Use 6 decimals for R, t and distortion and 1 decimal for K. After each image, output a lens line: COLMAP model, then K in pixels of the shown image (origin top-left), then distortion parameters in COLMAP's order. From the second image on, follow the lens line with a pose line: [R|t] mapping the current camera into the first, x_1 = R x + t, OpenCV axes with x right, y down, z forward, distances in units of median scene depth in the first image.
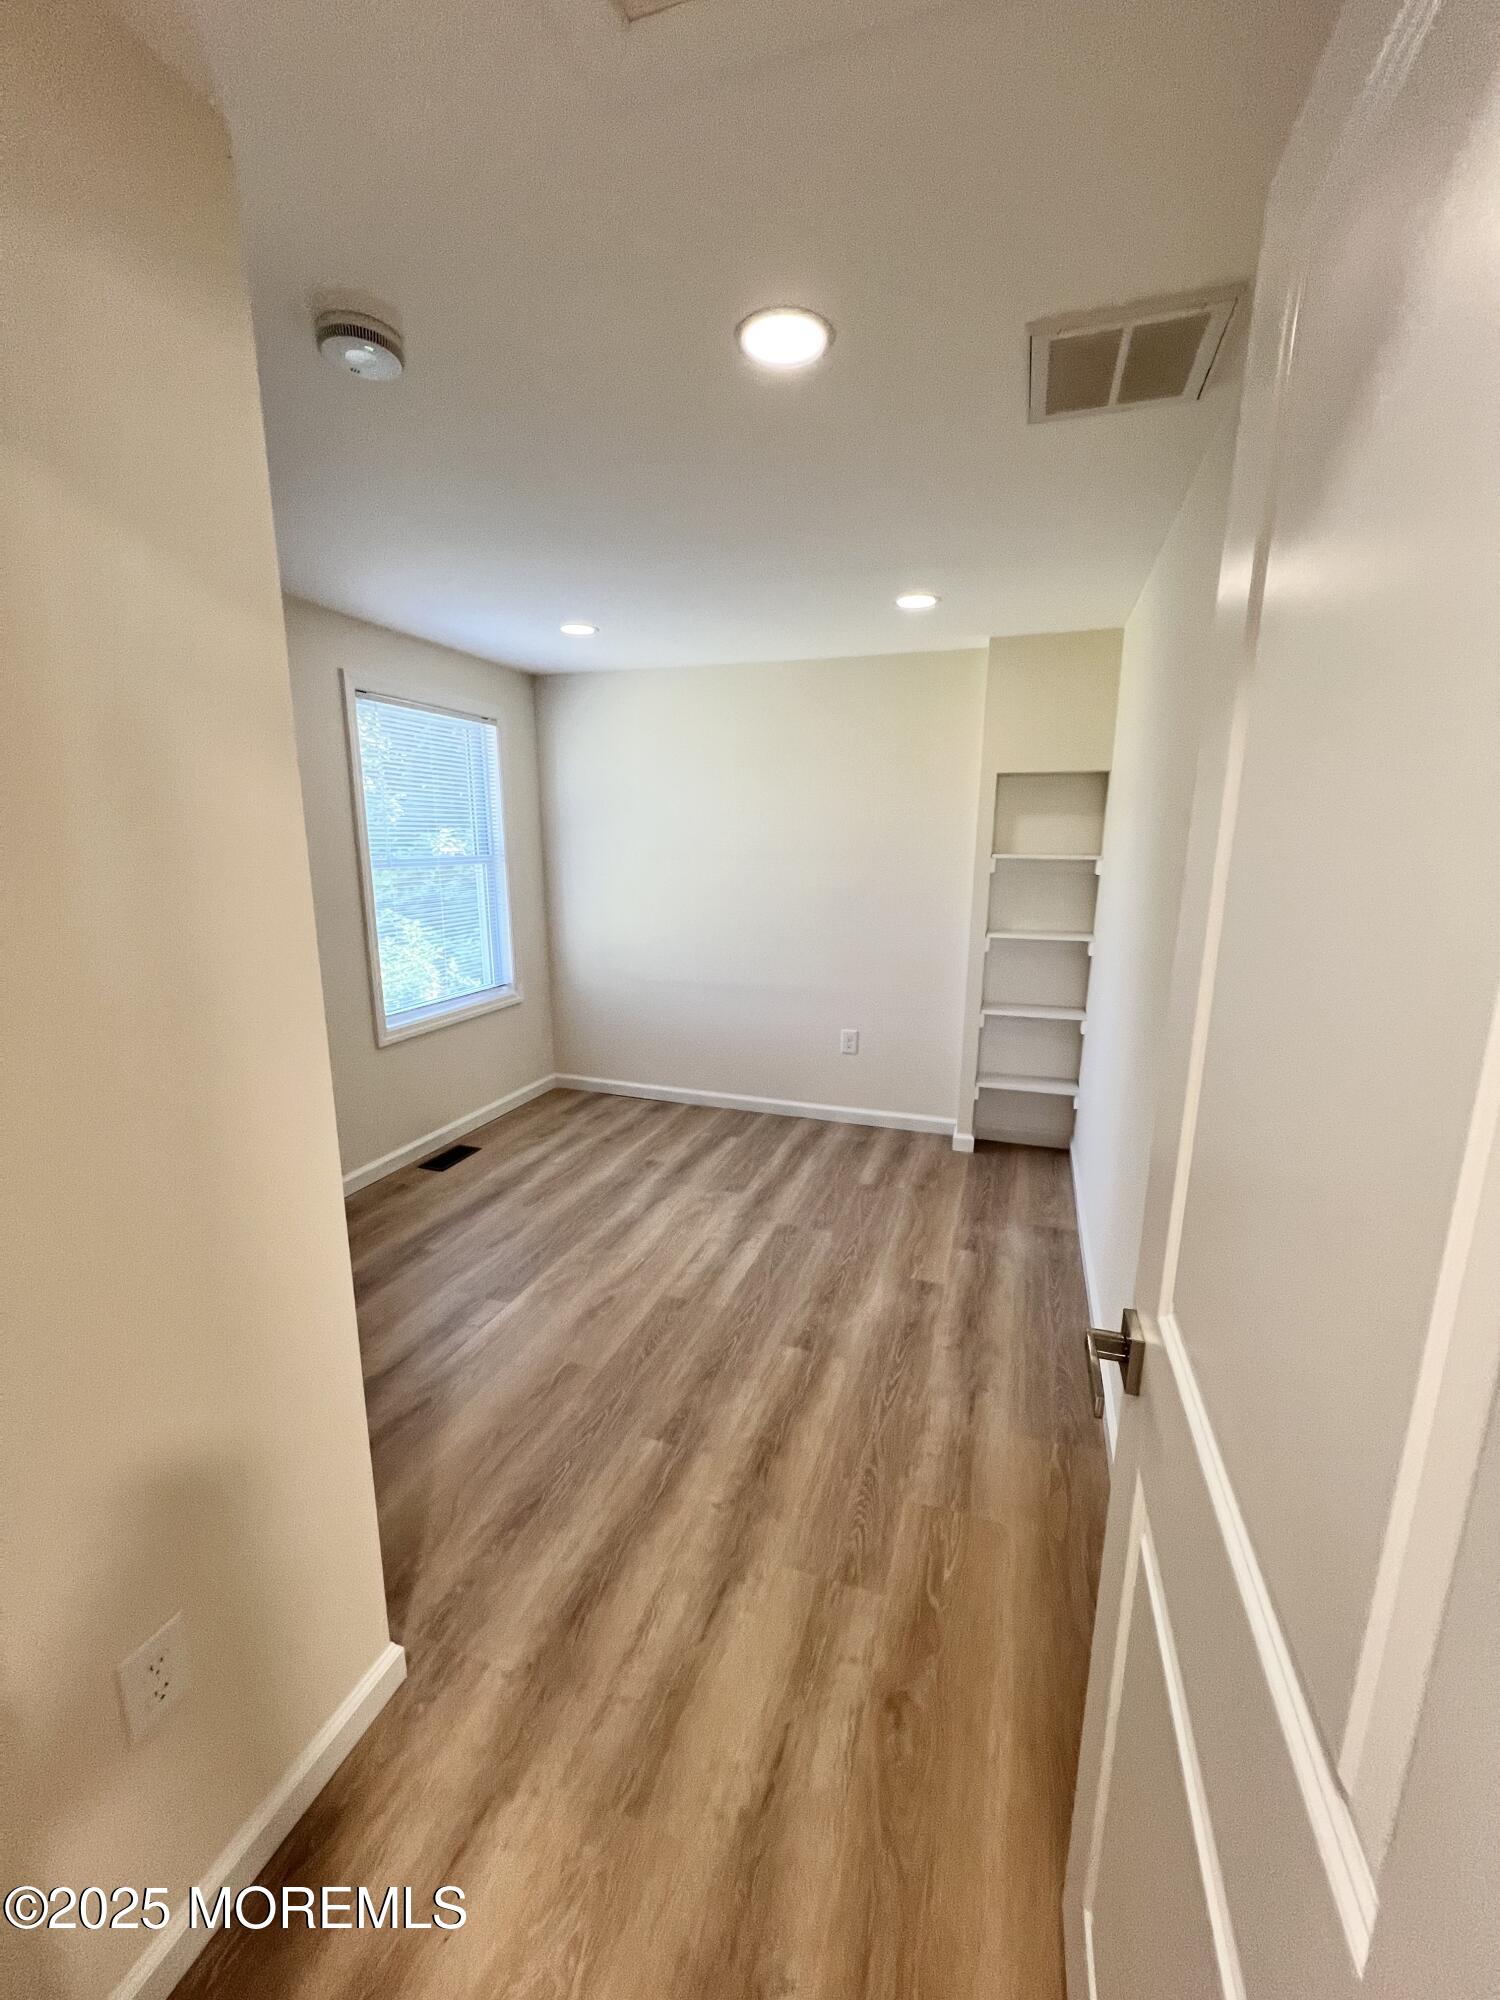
lens RADIAL K [[795.2, 0, 750.0], [0, 795.2, 1000.0], [0, 0, 1]] dist [0.000904, 0.000038]
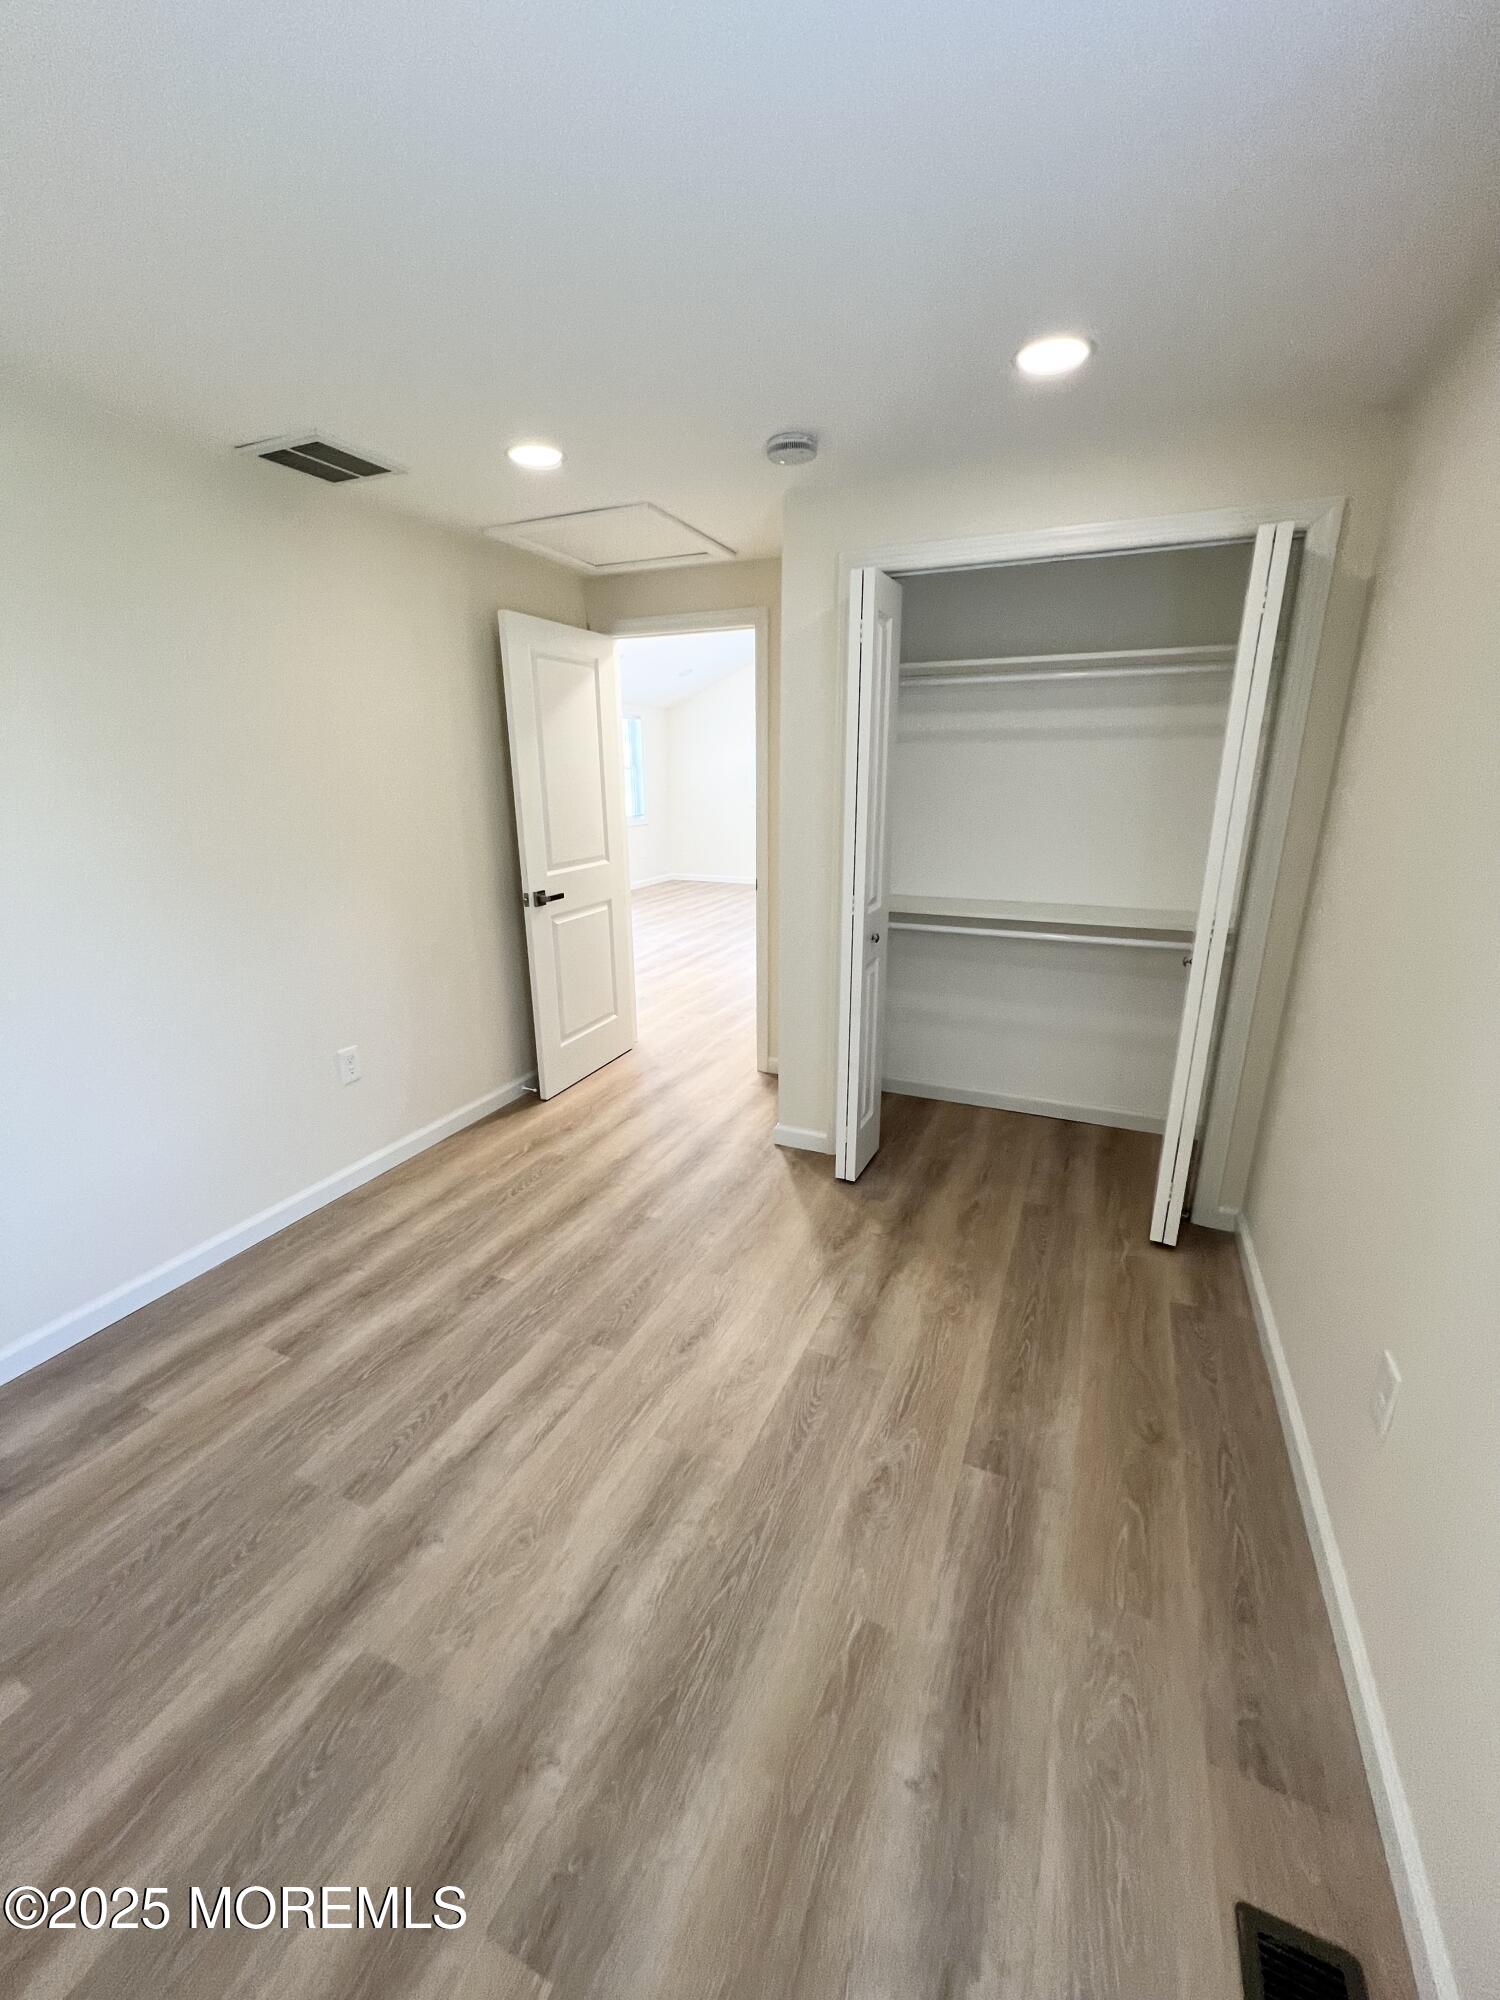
lens RADIAL K [[795.2, 0, 750.0], [0, 795.2, 1000.0], [0, 0, 1]] dist [0.000904, 0.000038]
pose [[-0.995417, -0.026422, 0.091910, -0.288745], [0.020105, 0.881775, 0.471241, -0.293191], [-0.093496, 0.470929, -0.877203, 1.438229]]
